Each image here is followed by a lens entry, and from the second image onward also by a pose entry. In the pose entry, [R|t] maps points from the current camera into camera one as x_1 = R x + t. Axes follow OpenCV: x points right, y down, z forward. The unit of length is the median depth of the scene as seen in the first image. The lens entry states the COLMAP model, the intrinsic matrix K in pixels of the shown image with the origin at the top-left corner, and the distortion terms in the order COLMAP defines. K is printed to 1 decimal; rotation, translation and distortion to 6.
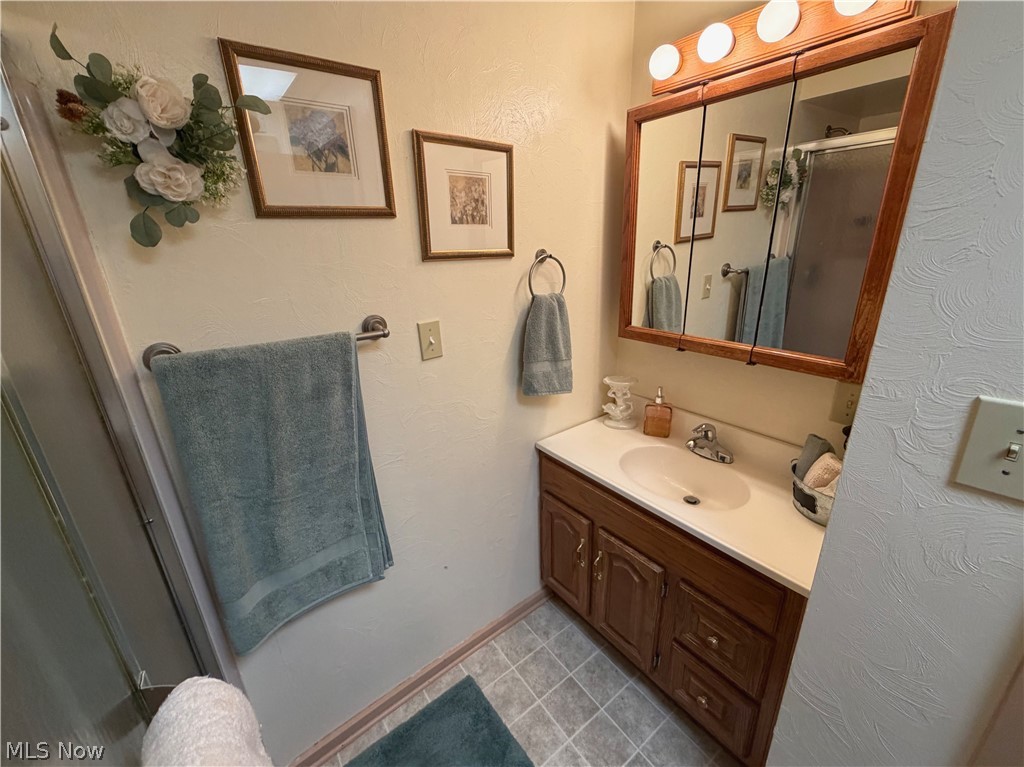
lens RADIAL K [[415.2, 0, 510.2], [0, 415.2, 382.9], [0, 0, 1]] dist [0.000845, -0.000428]
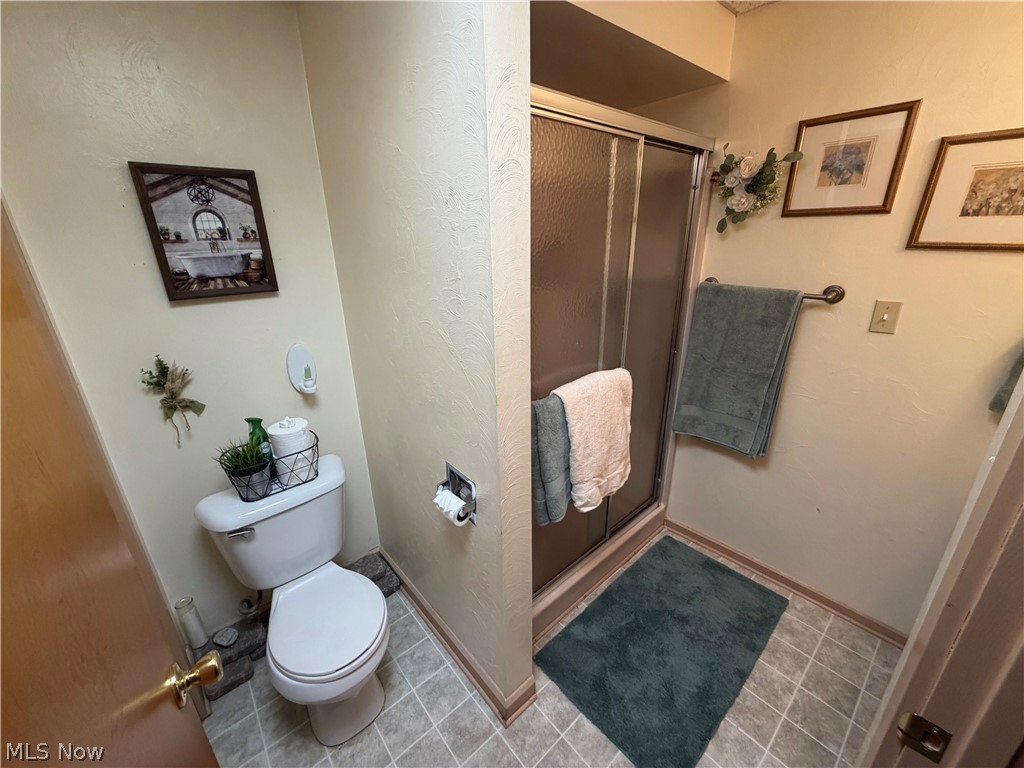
lens RADIAL K [[415.2, 0, 510.2], [0, 415.2, 383.4], [0, 0, 1]] dist [0.000845, -0.000428]
pose [[0.073276, 0.367638, -0.927078, 0.944209], [-0.312594, 0.891201, 0.328703, 0.011070], [0.947056, 0.265713, 0.180225, -0.178573]]
